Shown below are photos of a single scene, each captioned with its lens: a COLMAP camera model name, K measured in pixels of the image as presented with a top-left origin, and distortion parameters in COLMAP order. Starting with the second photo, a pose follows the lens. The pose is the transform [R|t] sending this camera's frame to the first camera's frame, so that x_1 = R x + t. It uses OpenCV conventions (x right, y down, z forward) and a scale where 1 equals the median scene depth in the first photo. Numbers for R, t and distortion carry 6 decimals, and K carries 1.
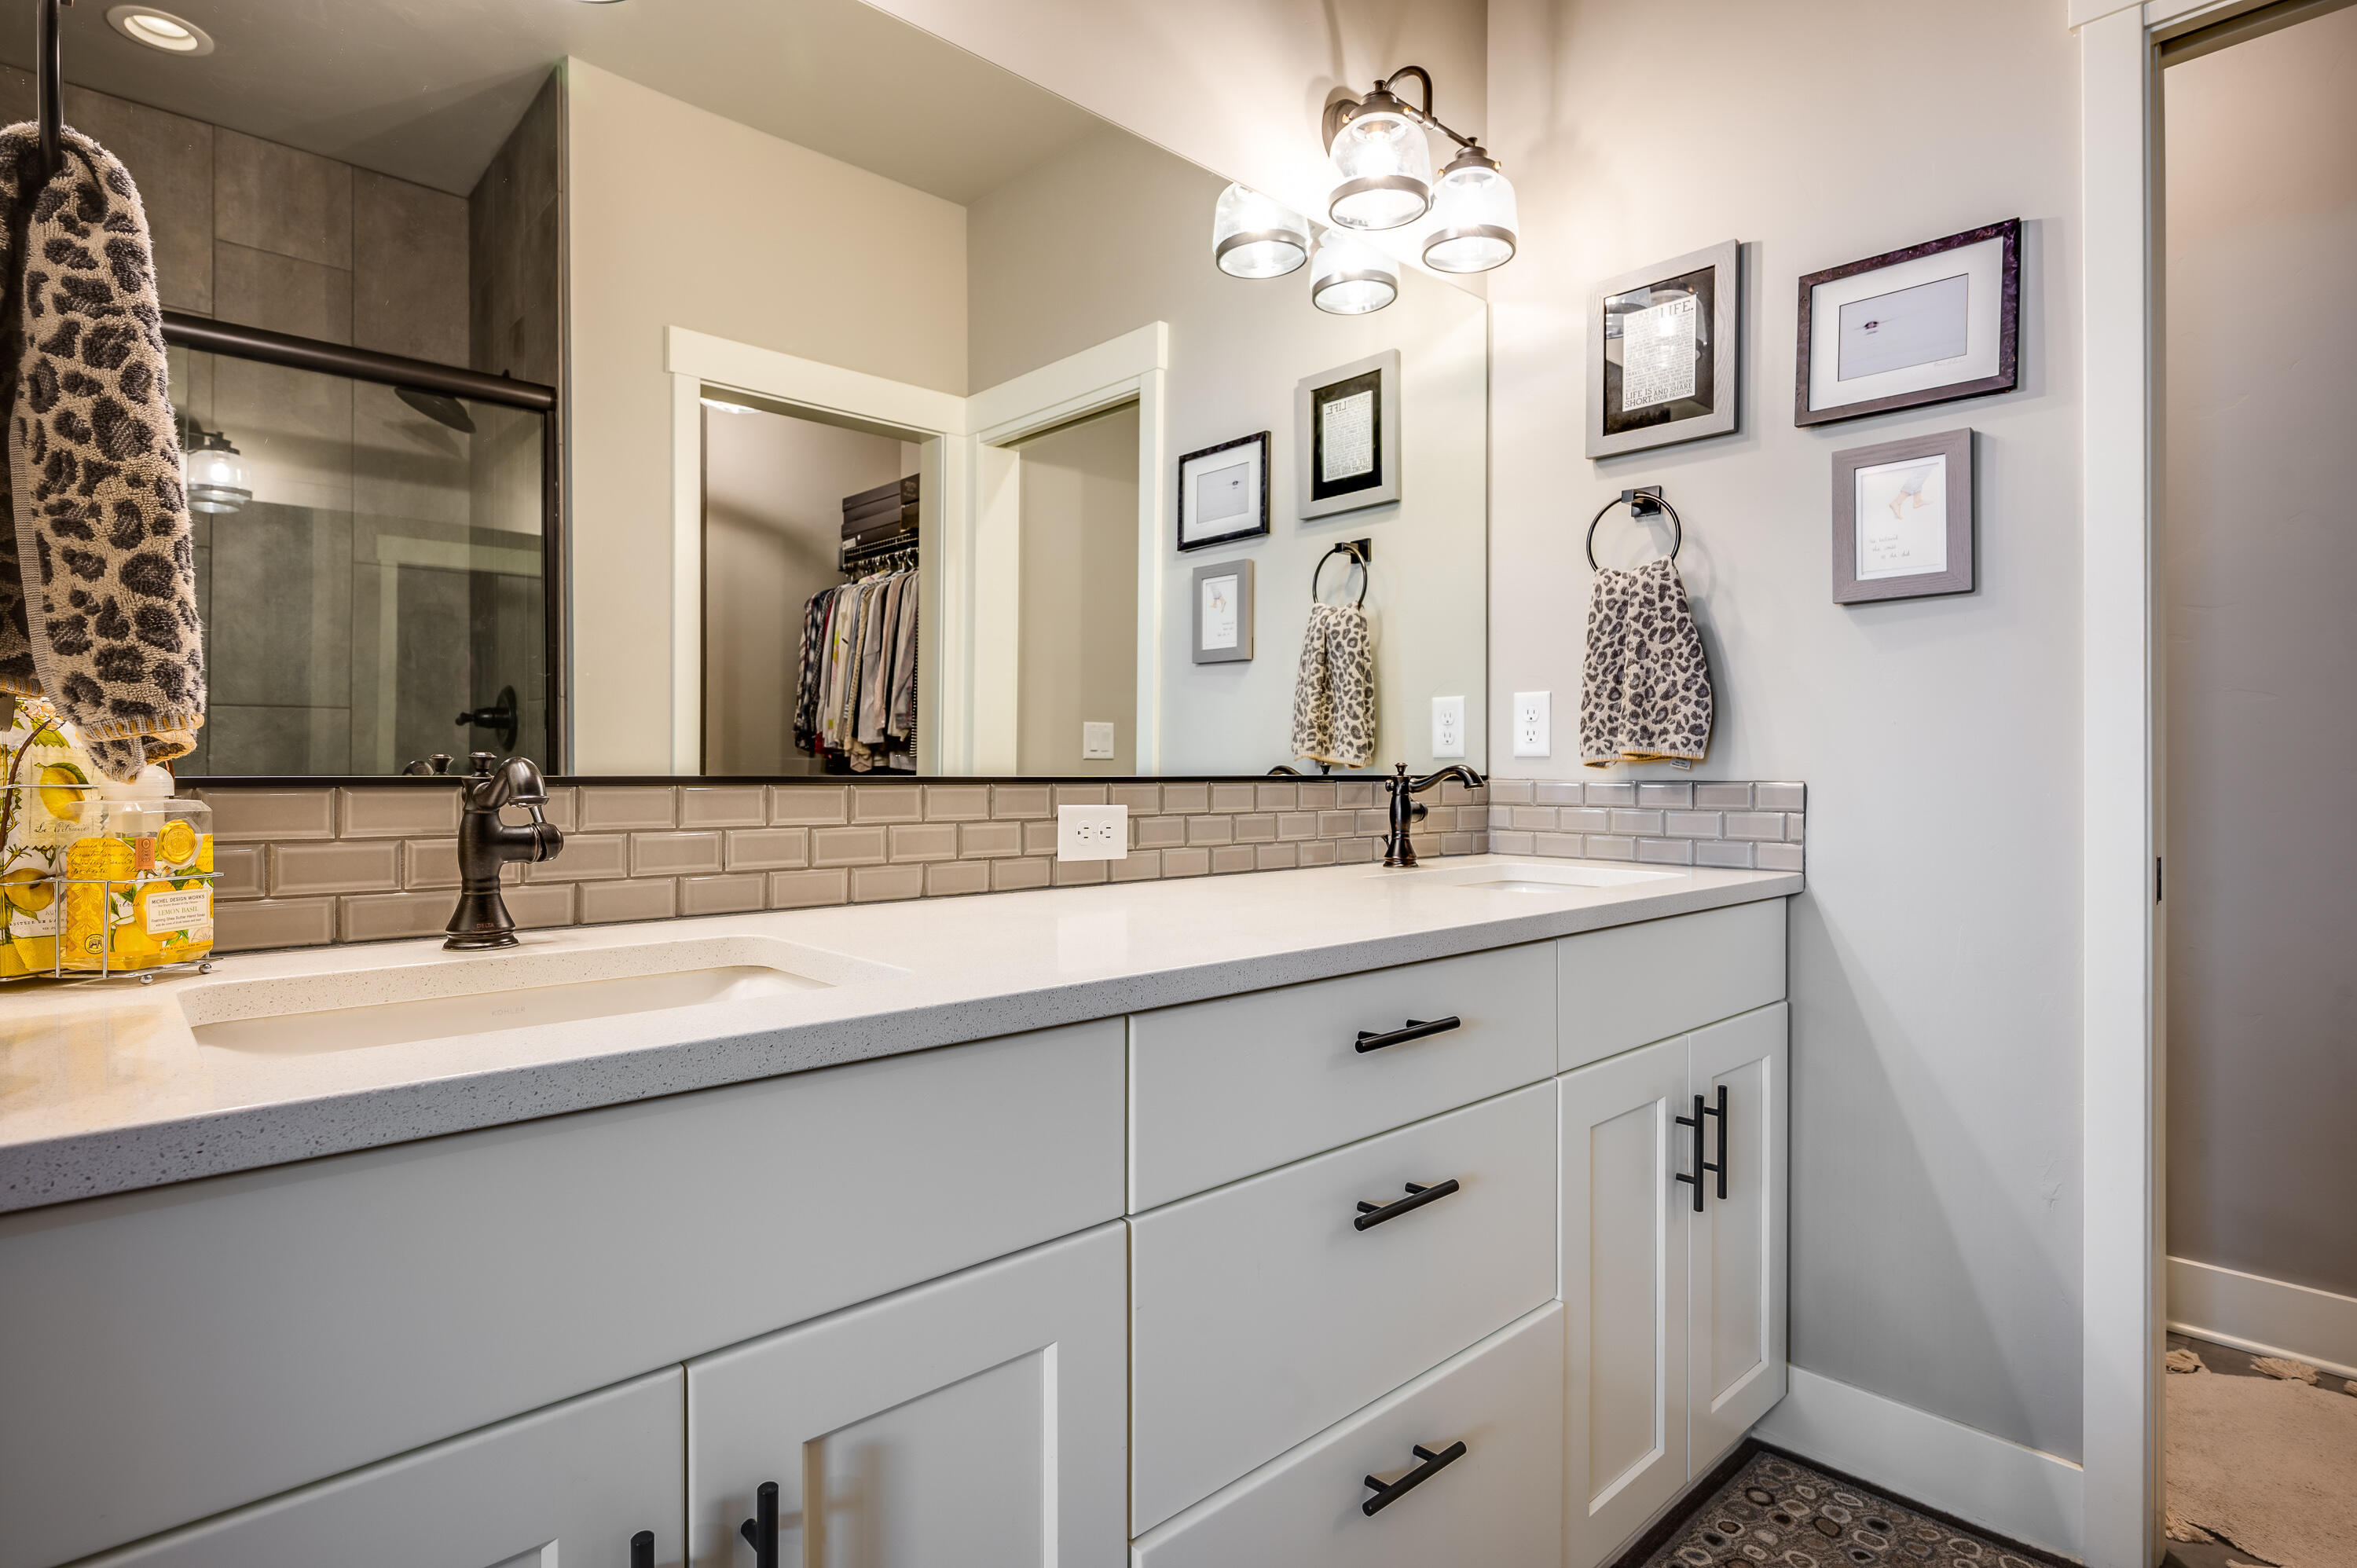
lens RADIAL K [[1189.8, 0, 1174.2], [0, 1189.8, 779.6], [0, 0, 1]] dist [-0.003541, 0.001695]
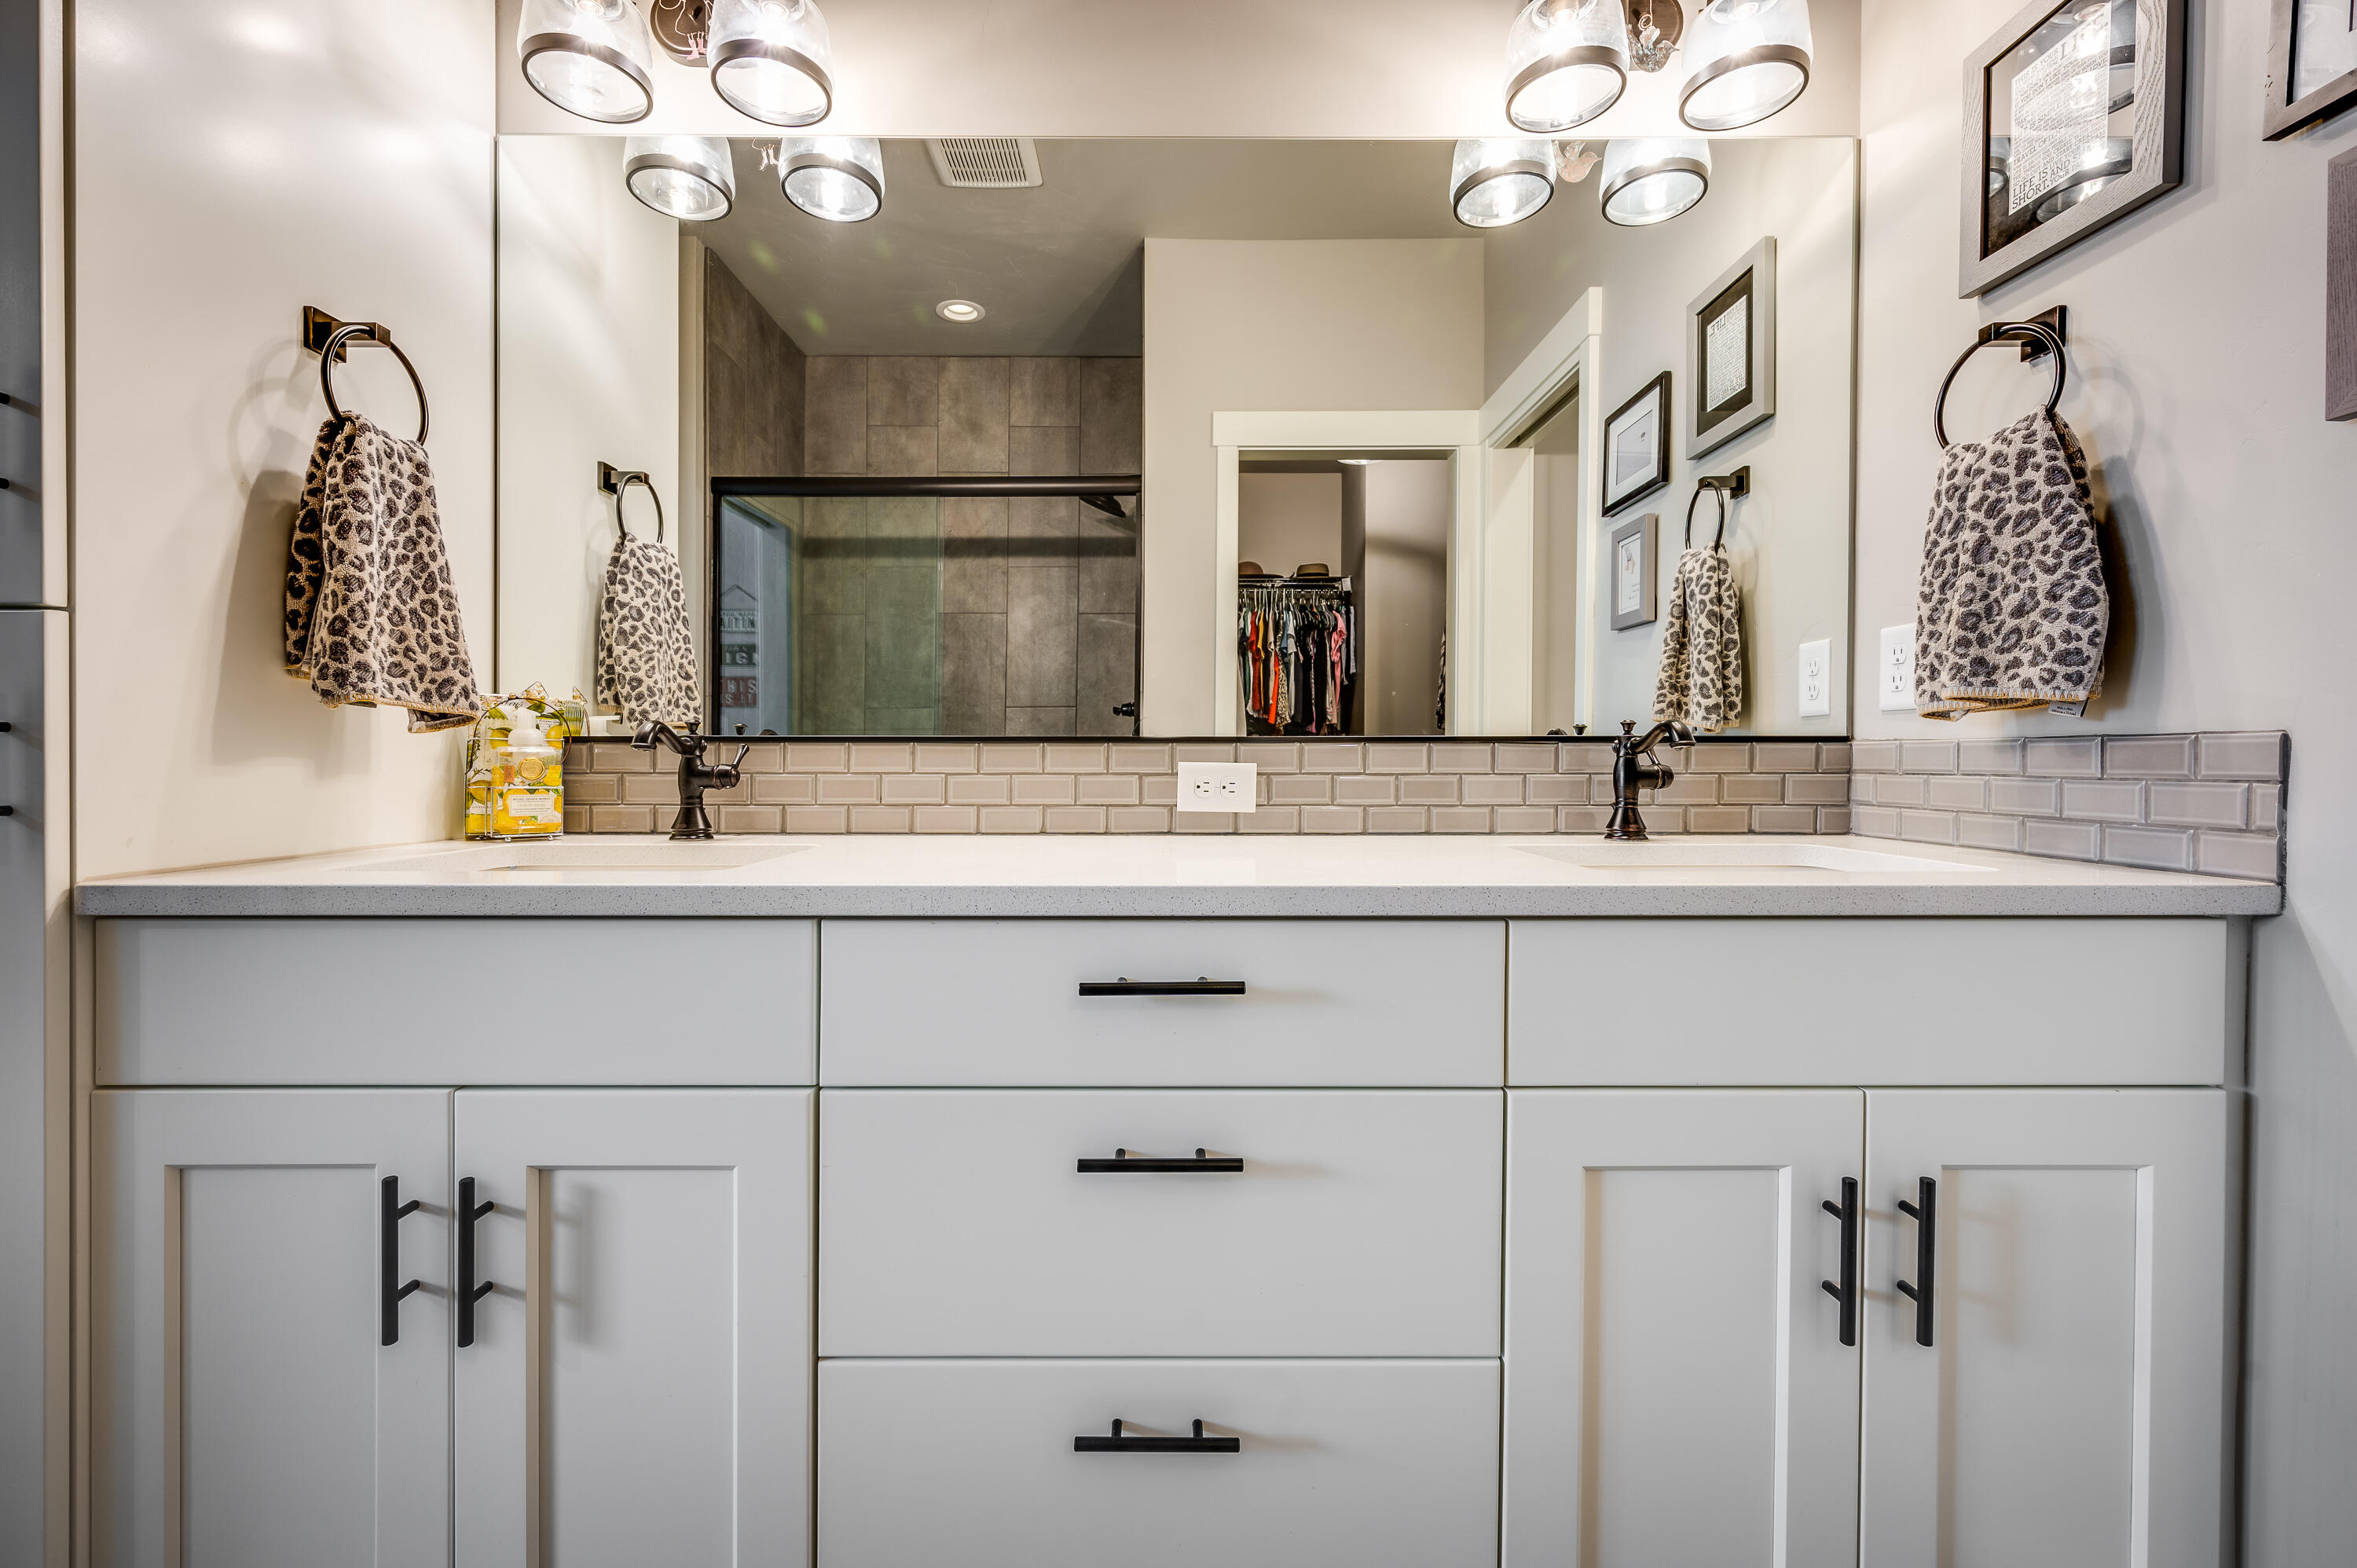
lens RADIAL K [[975.2, 0, 1173.7], [0, 975.2, 767.9], [0, 0, 1]] dist [0.000907, -0.000196]
pose [[0.736359, 0.004438, -0.676577, 0.431177], [-0.002890, 0.999990, 0.003415, 0.019389], [0.676585, -0.000559, 0.736364, 0.249657]]
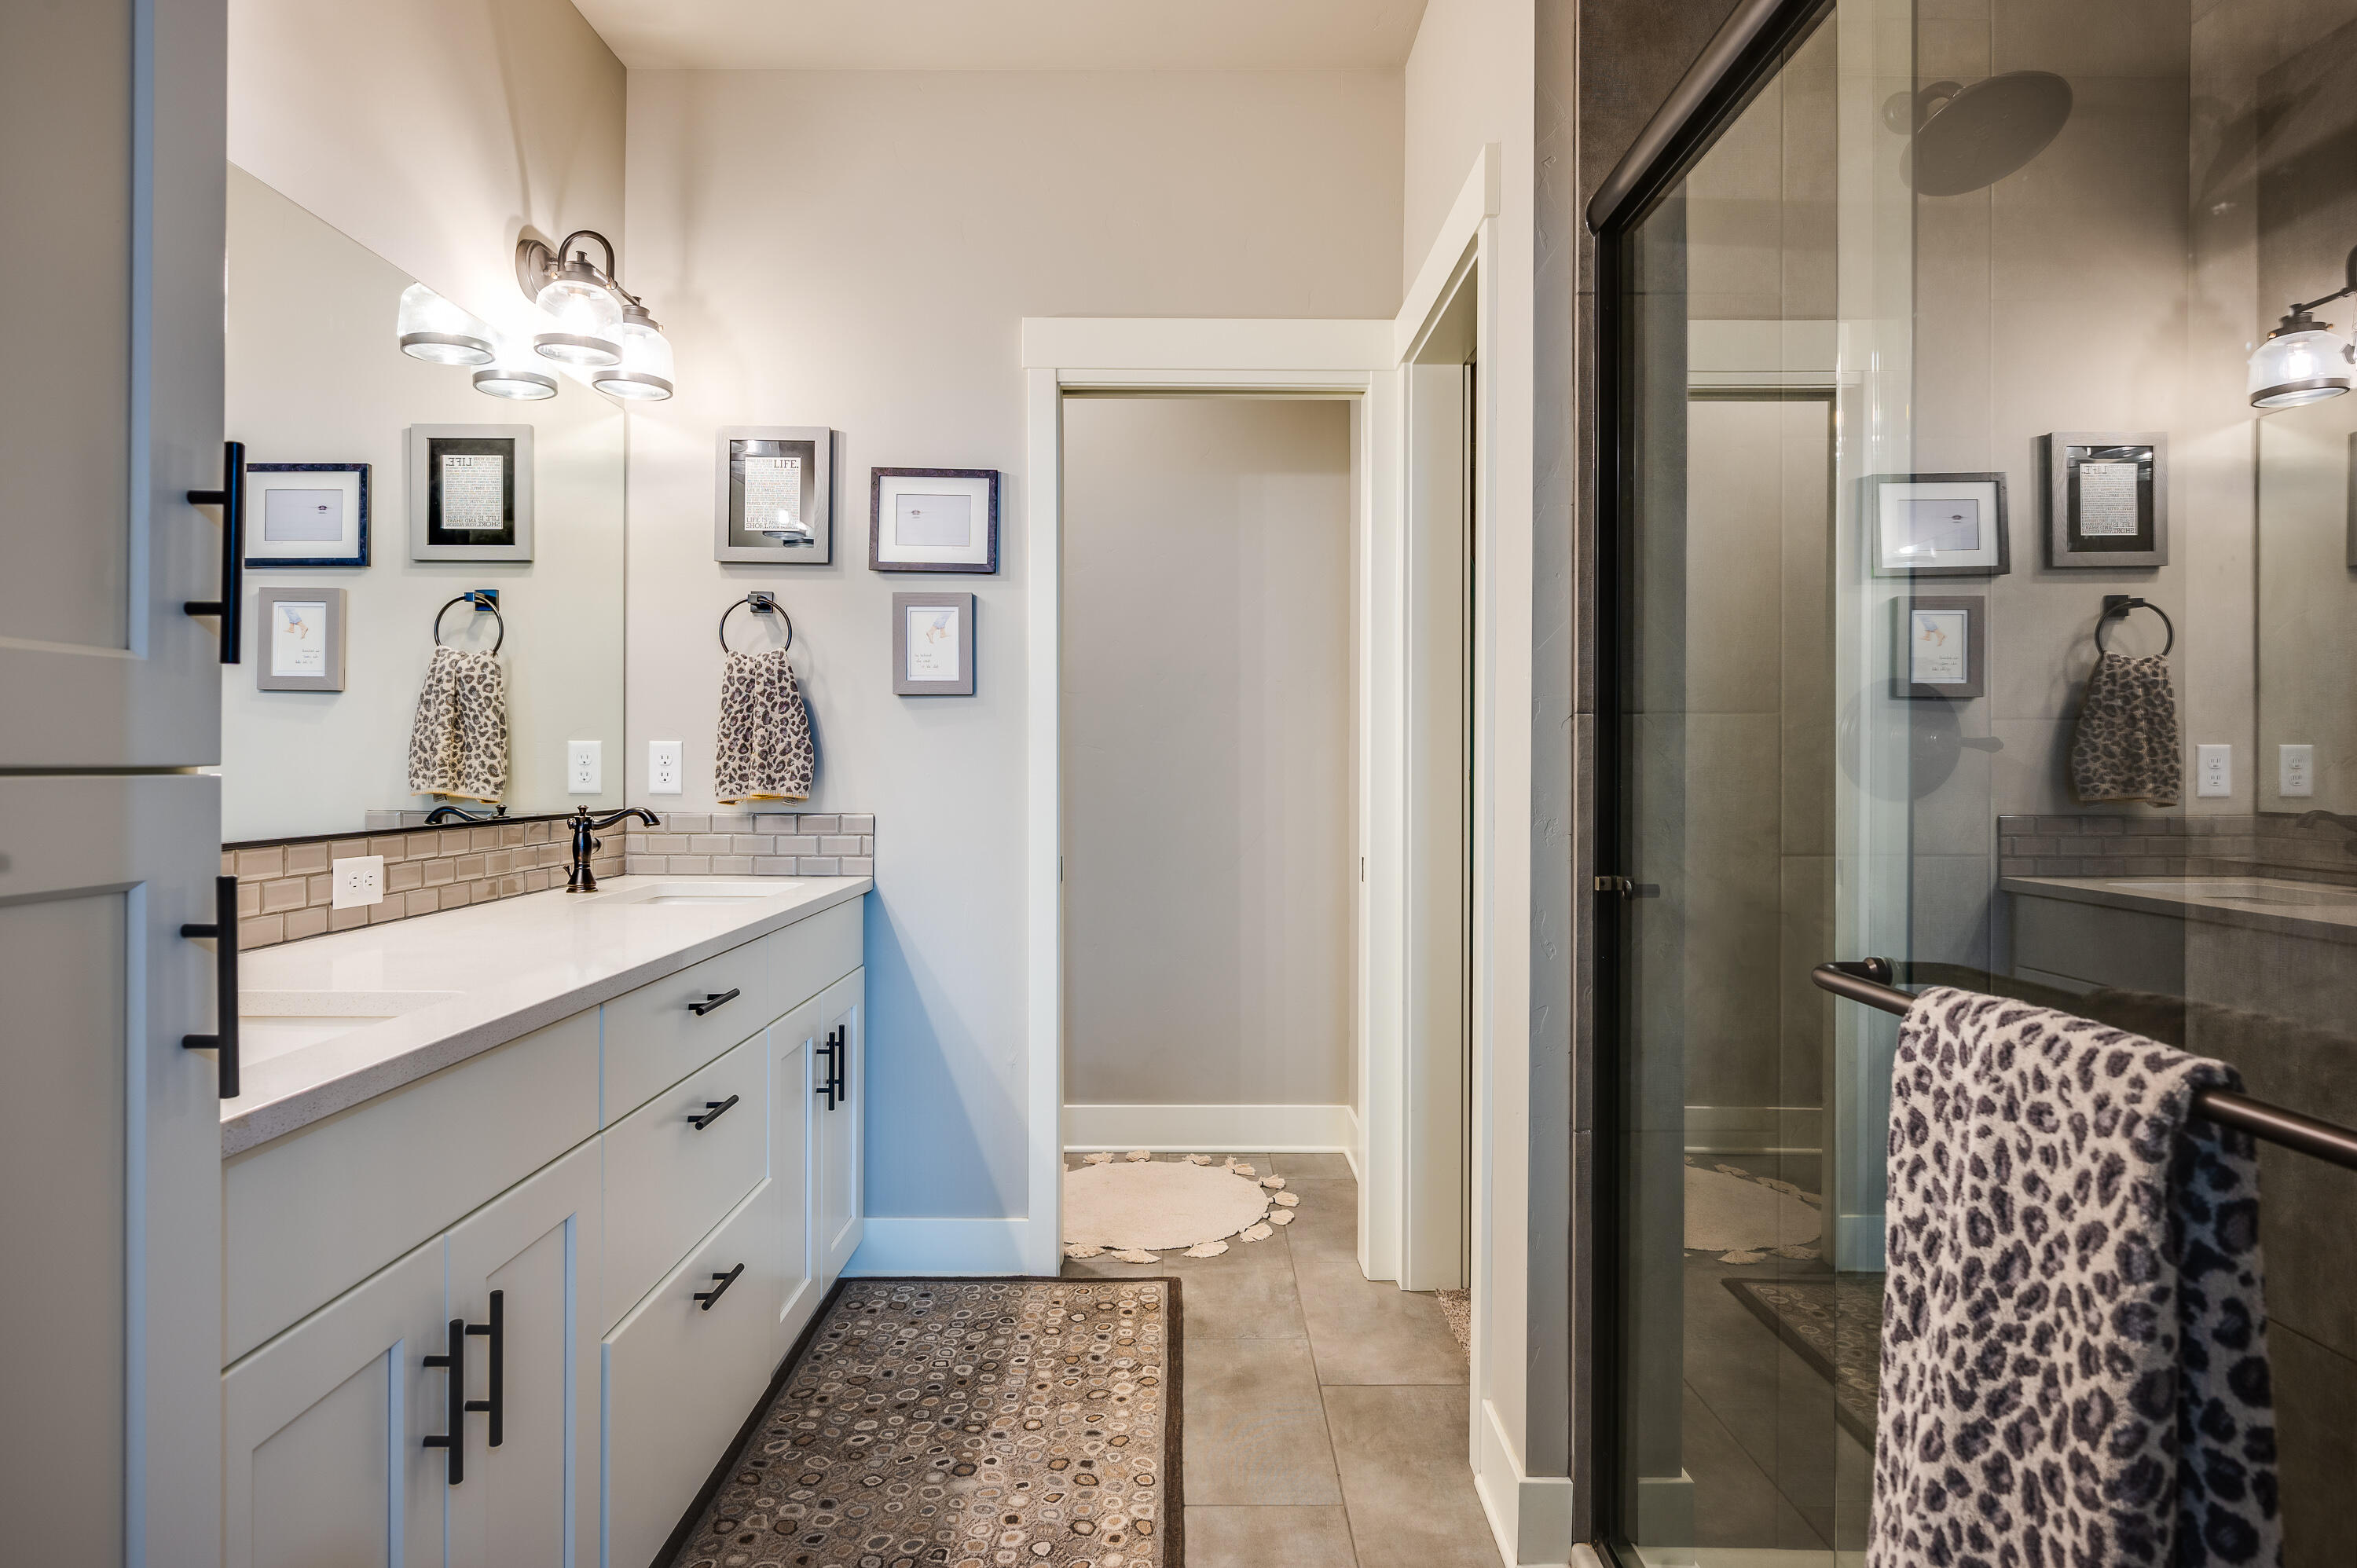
lens RADIAL K [[1329.3, 0, 1189.8], [0, 1329.3, 754.9], [0, 0, 1]] dist [0.015456, 0.001644]
pose [[0.673635, 0.006190, 0.739038, -0.395661], [-0.000598, 0.999969, -0.007830, -0.055333], [-0.739064, 0.004832, 0.673618, -0.367296]]
